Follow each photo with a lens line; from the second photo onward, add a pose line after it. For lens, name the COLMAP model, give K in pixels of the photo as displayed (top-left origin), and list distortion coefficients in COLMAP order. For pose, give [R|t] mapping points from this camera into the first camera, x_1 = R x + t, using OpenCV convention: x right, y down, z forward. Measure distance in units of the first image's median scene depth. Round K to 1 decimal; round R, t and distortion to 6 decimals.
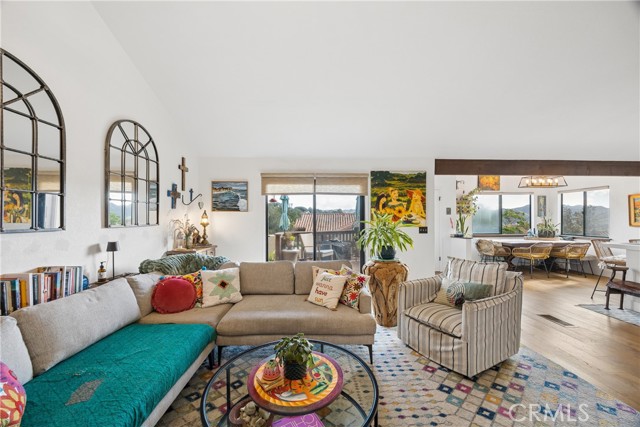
lens RADIAL K [[251.8, 0, 307.1], [0, 251.8, 219.6], [0, 0, 1]] dist [-0.001016, -0.000074]
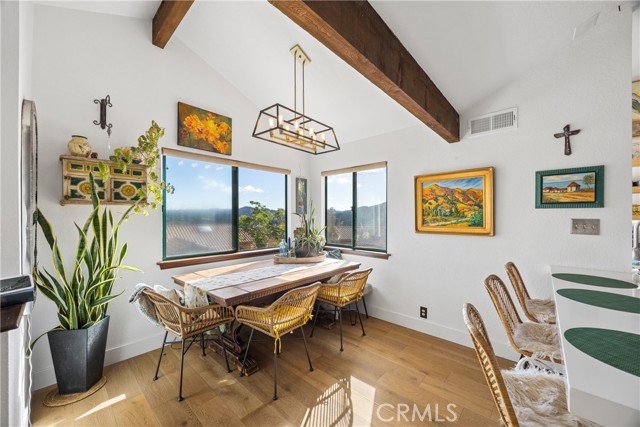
lens RADIAL K [[246.7, 0, 318.0], [0, 246.7, 218.0], [0, 0, 1]] dist [-0.001385, -0.000018]
pose [[0.693240, 0.000648, 0.720706, 0.746002], [0.000652, 0.999999, -0.001526, -0.005617], [-0.720706, 0.001528, 0.693239, 0.785257]]
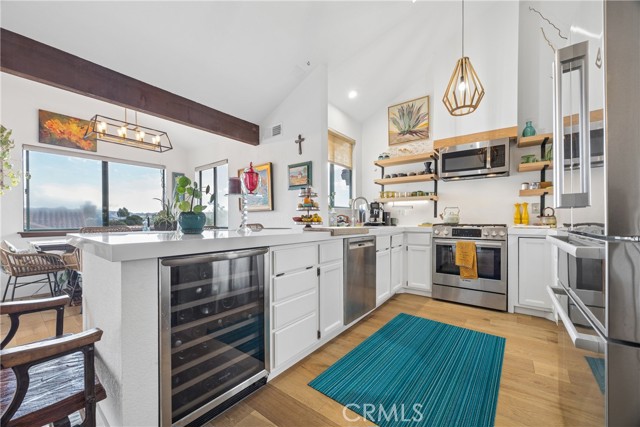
lens RADIAL K [[245.3, 0, 321.2], [0, 245.3, 222.4], [0, 0, 1]] dist [-0.000073, 0.000070]
pose [[0.624911, -0.004075, 0.780686, 0.869501], [0.006020, 0.999982, 0.000401, 0.060459], [-0.780673, 0.004449, 0.624924, 0.353597]]
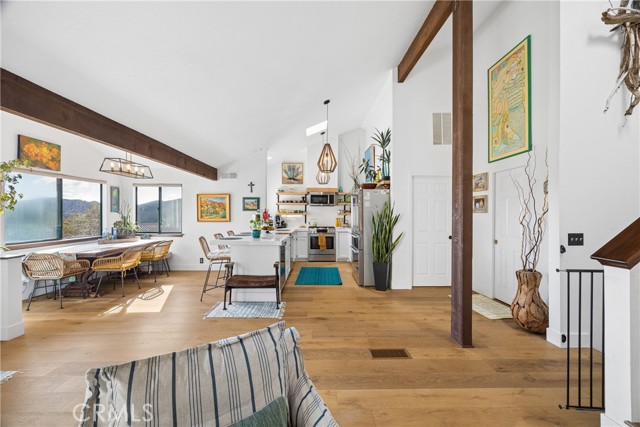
lens RADIAL K [[242.8, 0, 322.2], [0, 242.8, 213.6], [0, 0, 1]] dist [-0.000848, -0.000151]
pose [[-0.014461, 0.001775, 0.999894, 0.190421], [0.003271, 0.999993, -0.001728, -0.006598], [-0.999890, 0.003245, -0.014467, 0.461951]]
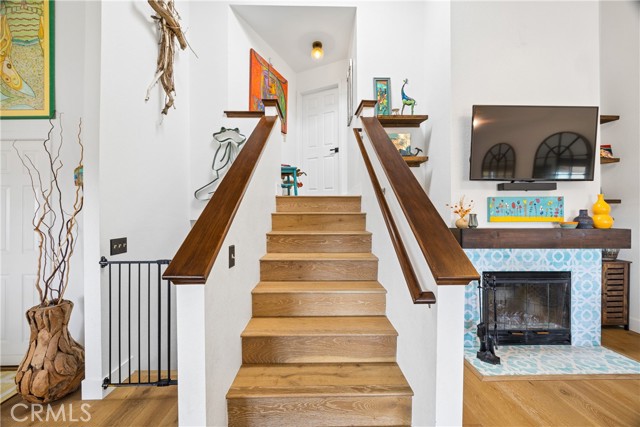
lens RADIAL K [[242.1, 0, 316.3], [0, 242.1, 214.8], [0, 0, 1]] dist [-0.002527, -0.000010]
pose [[-0.999940, 0.004082, 0.010154, 0.356361], [0.004110, 0.999988, 0.002667, -0.003280], [-0.010143, 0.002708, -0.999945, 0.322163]]
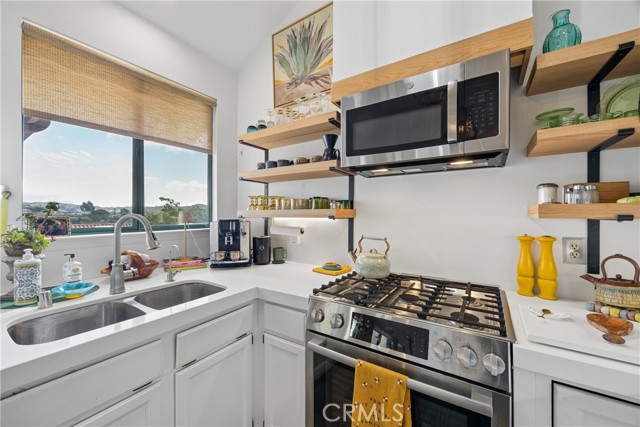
lens RADIAL K [[242.1, 0, 316.3], [0, 242.1, 214.8], [0, 0, 1]] dist [-0.002527, -0.000010]
pose [[0.581320, 0.001042, 0.813674, 1.332894], [0.005445, 0.999972, -0.005171, -0.002741], [-0.813657, 0.007437, 0.581298, 0.381667]]
